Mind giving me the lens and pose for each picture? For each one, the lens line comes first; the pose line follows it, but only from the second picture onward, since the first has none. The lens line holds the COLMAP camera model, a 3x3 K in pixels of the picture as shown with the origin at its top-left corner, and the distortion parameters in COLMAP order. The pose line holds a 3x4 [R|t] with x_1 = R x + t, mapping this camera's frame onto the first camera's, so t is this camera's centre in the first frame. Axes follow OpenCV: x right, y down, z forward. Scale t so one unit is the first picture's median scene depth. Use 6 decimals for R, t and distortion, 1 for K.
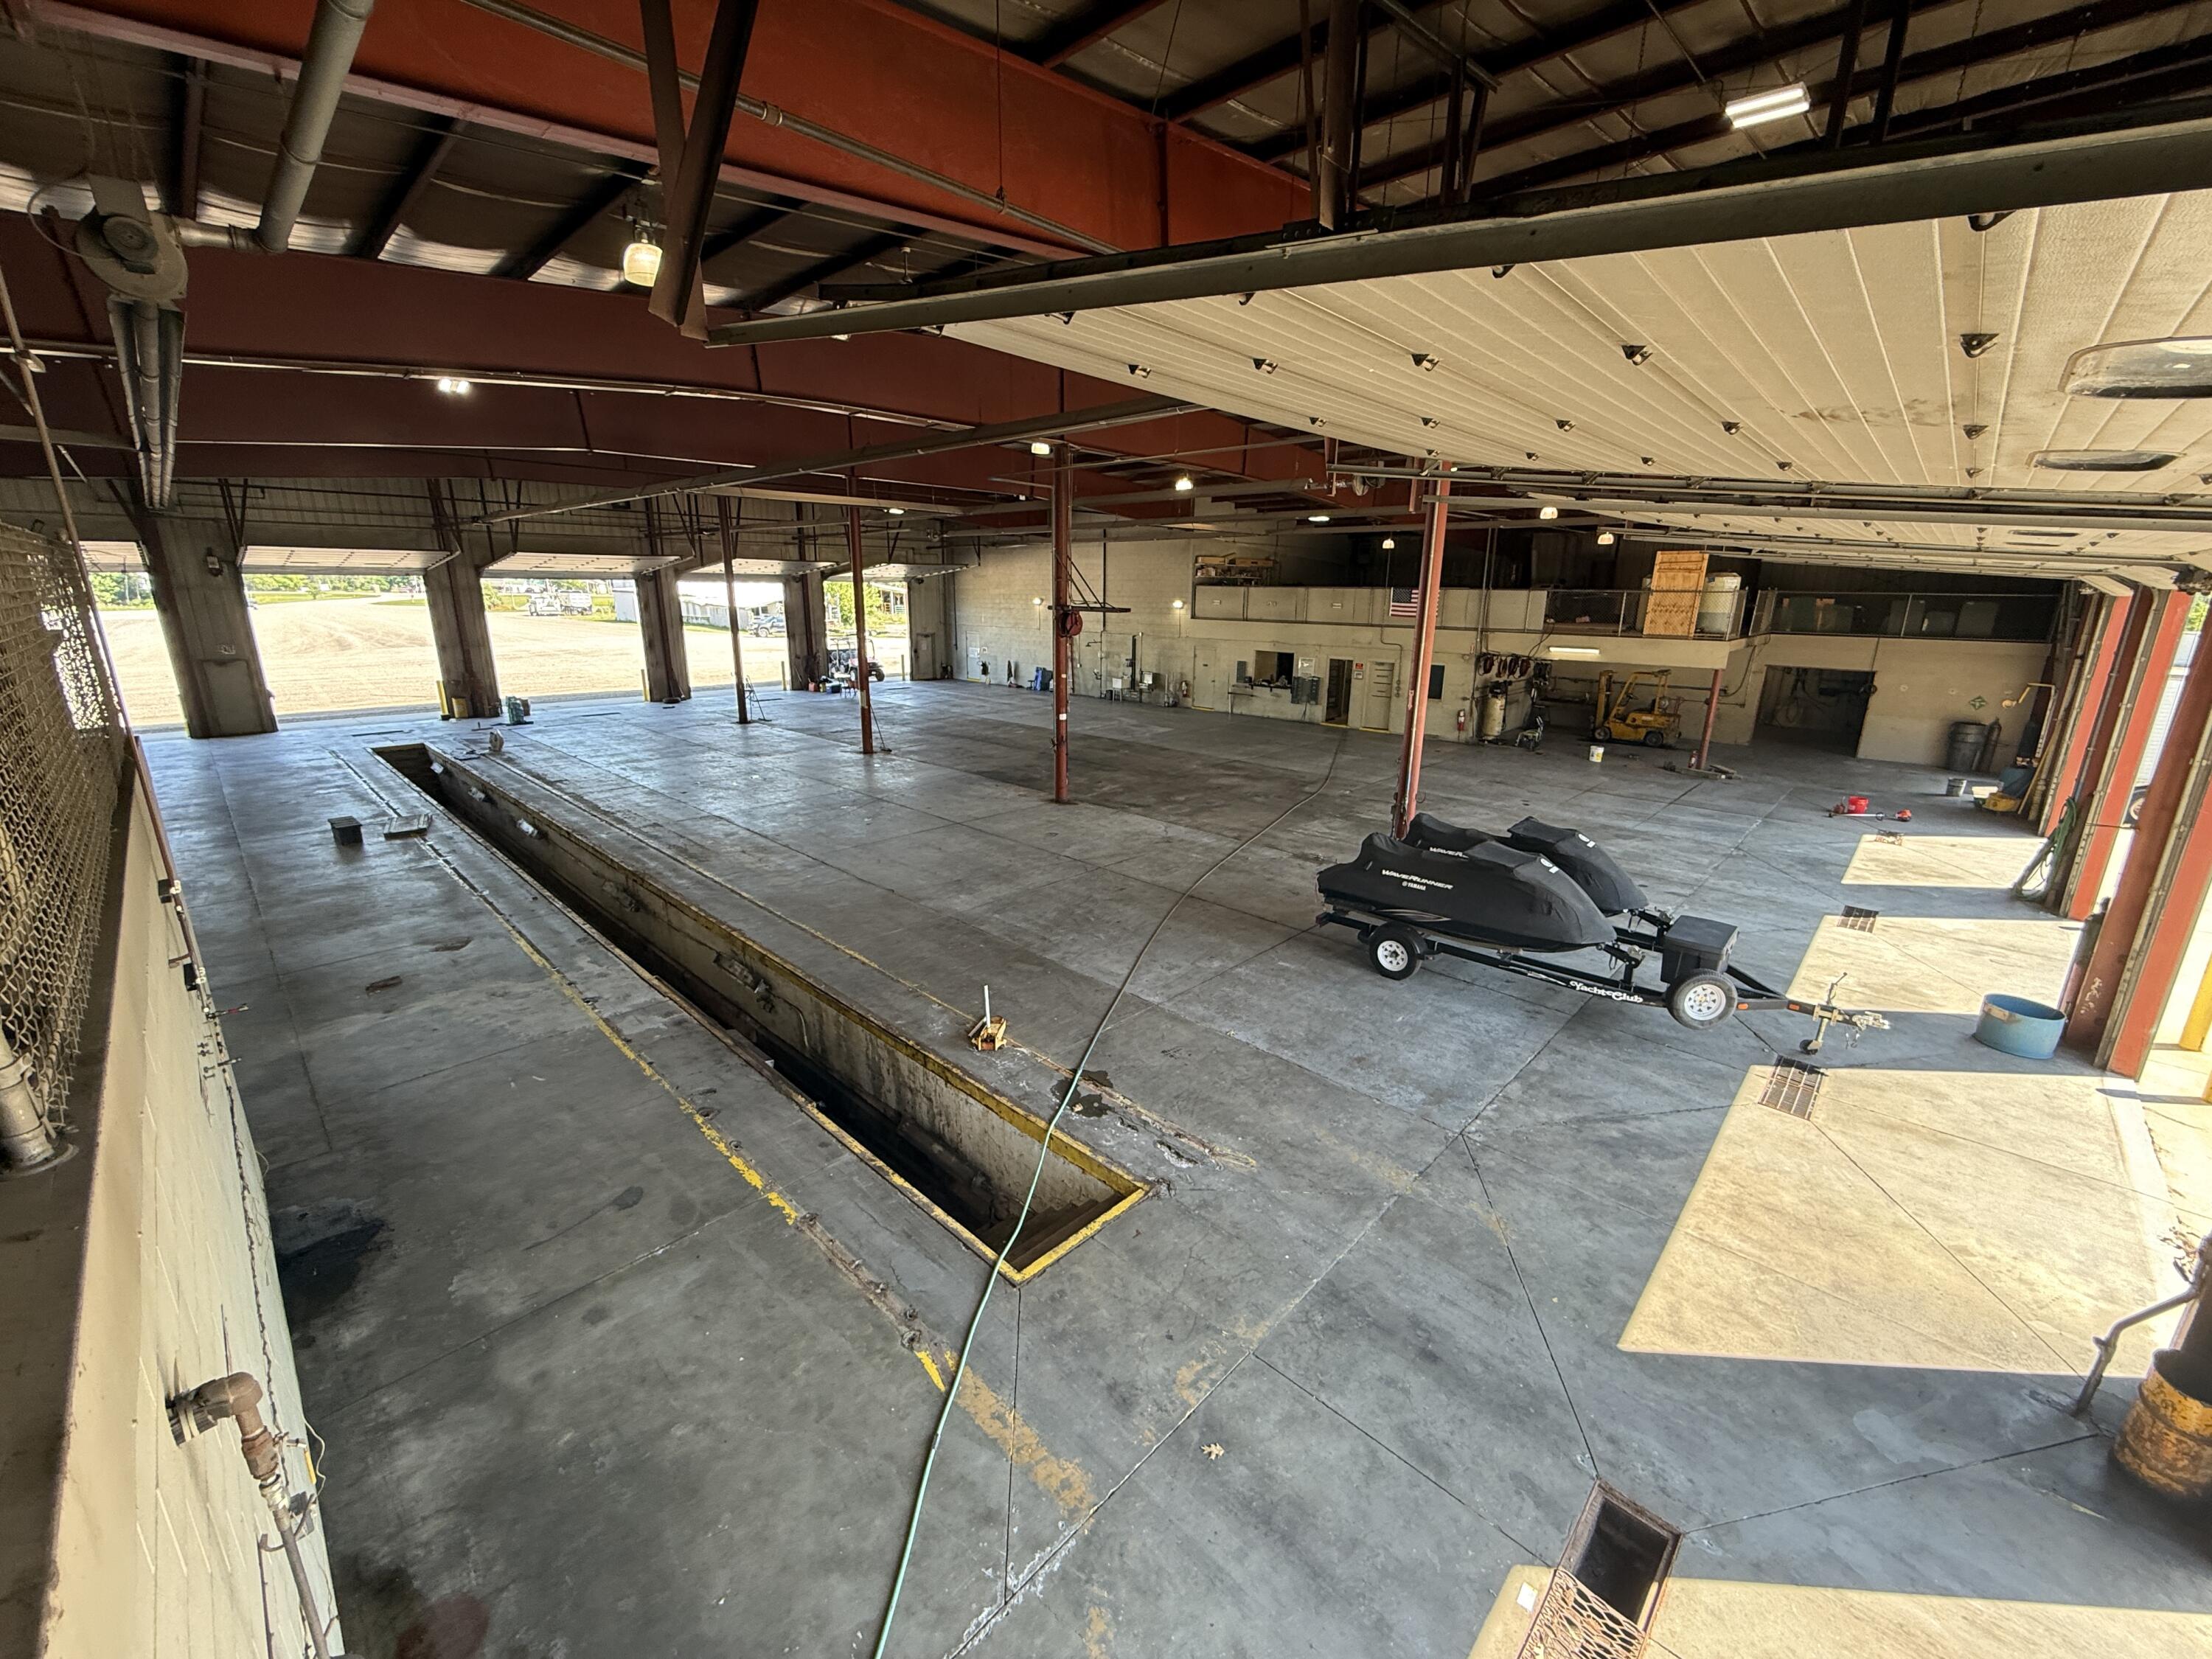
lens RADIAL K [[882.3, 0, 1102.7], [0, 882.3, 826.8], [0, 0, 1]] dist [-0.000723, 0.000030]
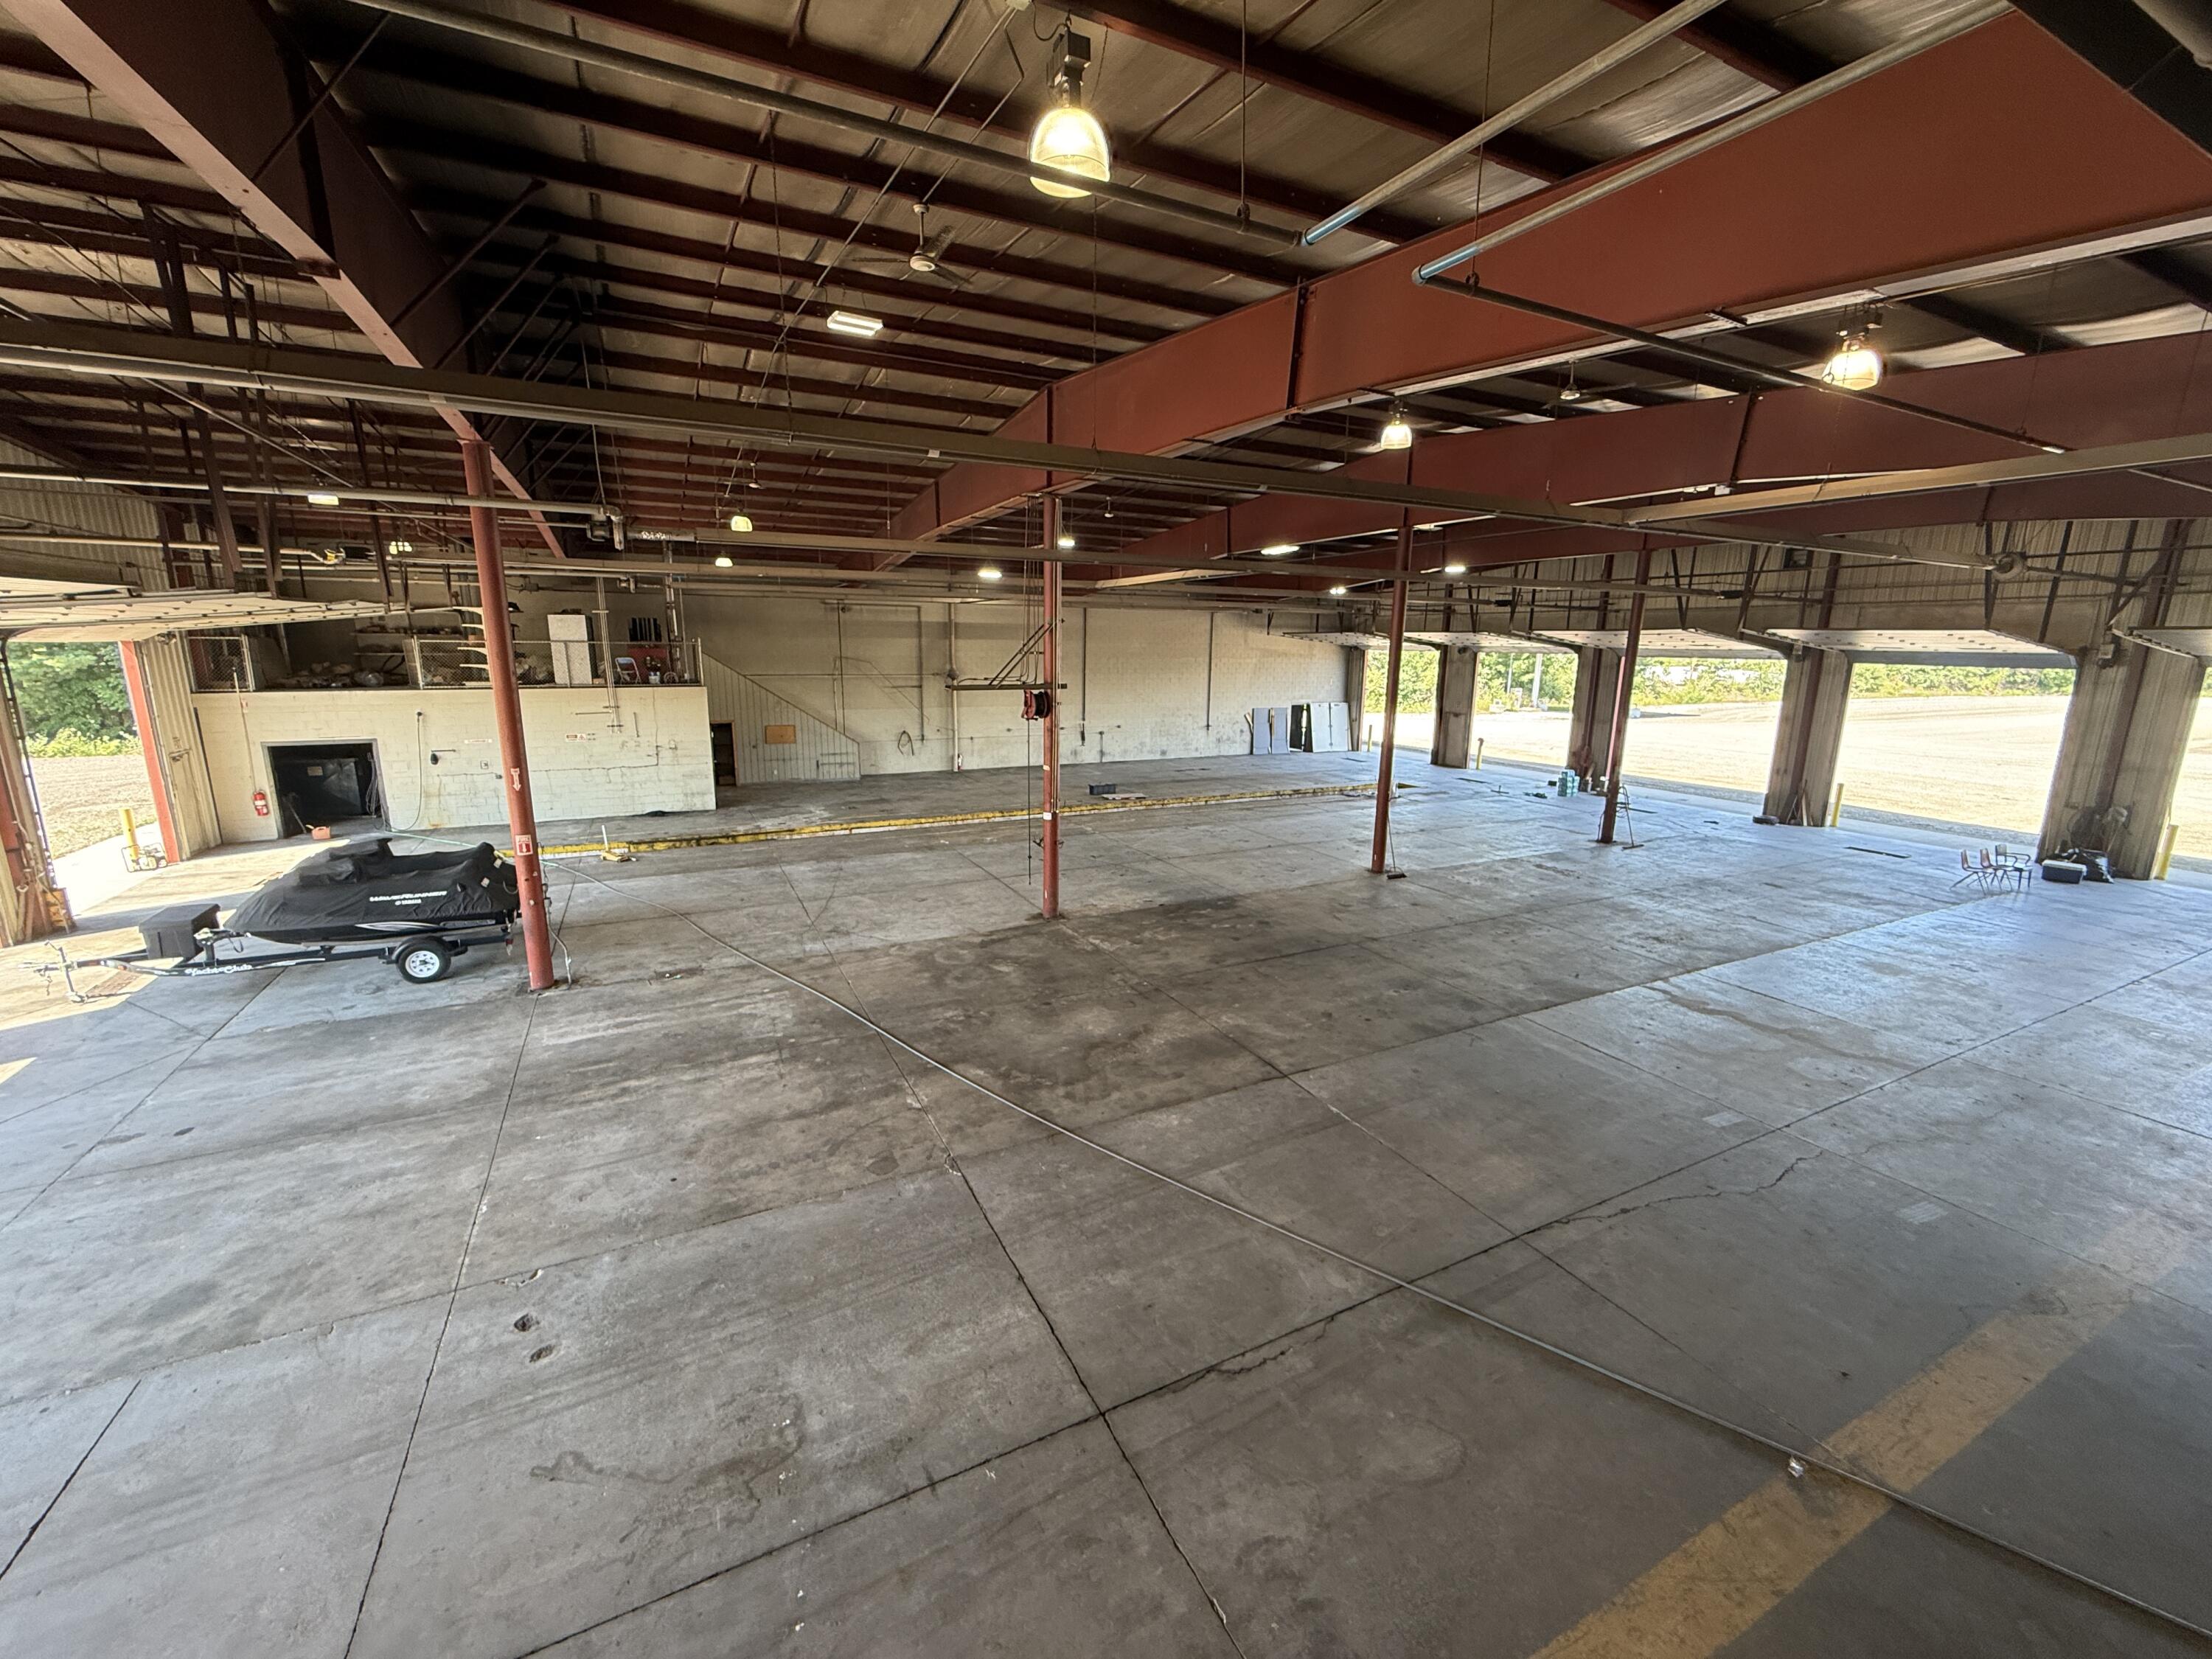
lens RADIAL K [[882.3, 0, 1102.7], [0, 882.3, 826.8], [0, 0, 1]] dist [-0.000723, 0.000030]
pose [[-0.331828, 0.180288, -0.925952, 1.366044], [-0.261930, 0.925362, 0.274039, -0.688157], [0.906247, 0.333469, -0.259838, 2.452976]]
